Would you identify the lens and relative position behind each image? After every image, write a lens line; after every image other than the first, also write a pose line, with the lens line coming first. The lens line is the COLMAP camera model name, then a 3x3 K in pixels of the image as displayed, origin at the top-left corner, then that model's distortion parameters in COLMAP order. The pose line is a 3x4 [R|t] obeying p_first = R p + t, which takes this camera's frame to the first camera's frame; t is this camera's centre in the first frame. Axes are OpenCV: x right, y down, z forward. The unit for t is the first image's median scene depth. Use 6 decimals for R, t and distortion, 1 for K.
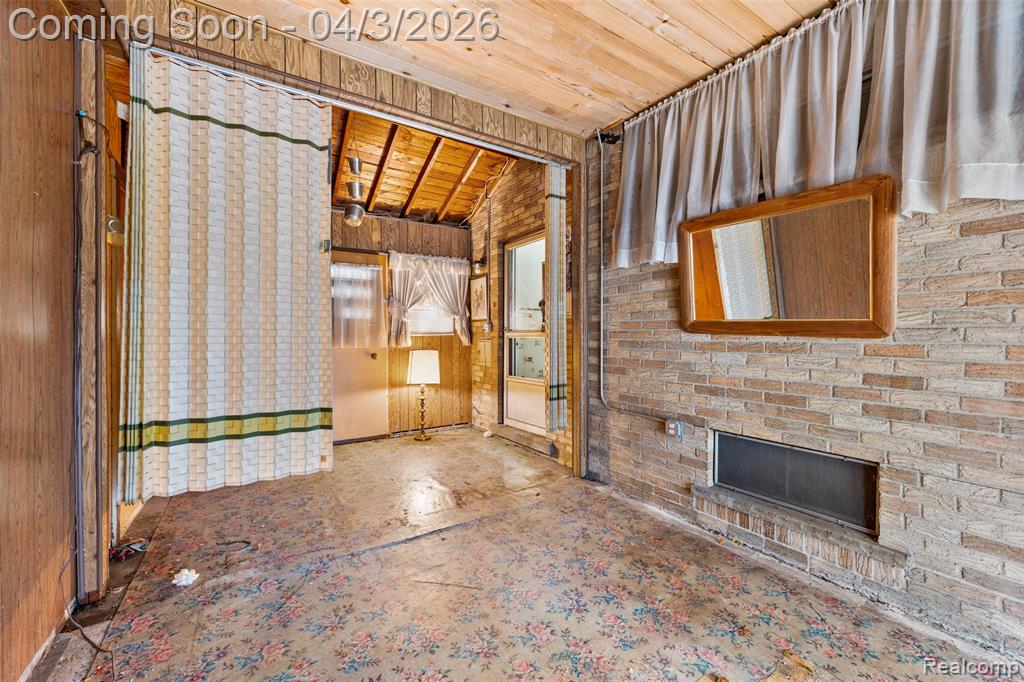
lens RADIAL K [[410.9, 0, 512.3], [0, 410.9, 335.7], [0, 0, 1]] dist [0.002348, 0.000942]
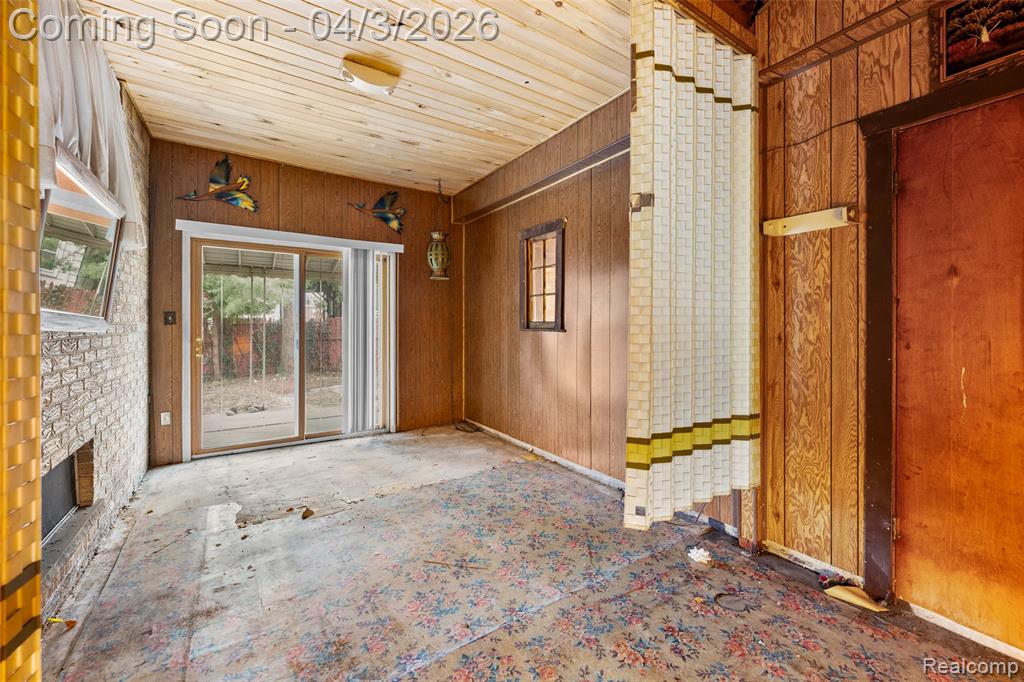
lens RADIAL K [[410.9, 0, 512.0], [0, 410.9, 330.4], [0, 0, 1]] dist [0.002348, 0.000942]
pose [[-0.999925, -0.000051, -0.012278, -0.259566], [-0.000269, 0.999841, 0.017804, -0.017898], [0.012275, 0.017806, -0.999766, 1.852298]]
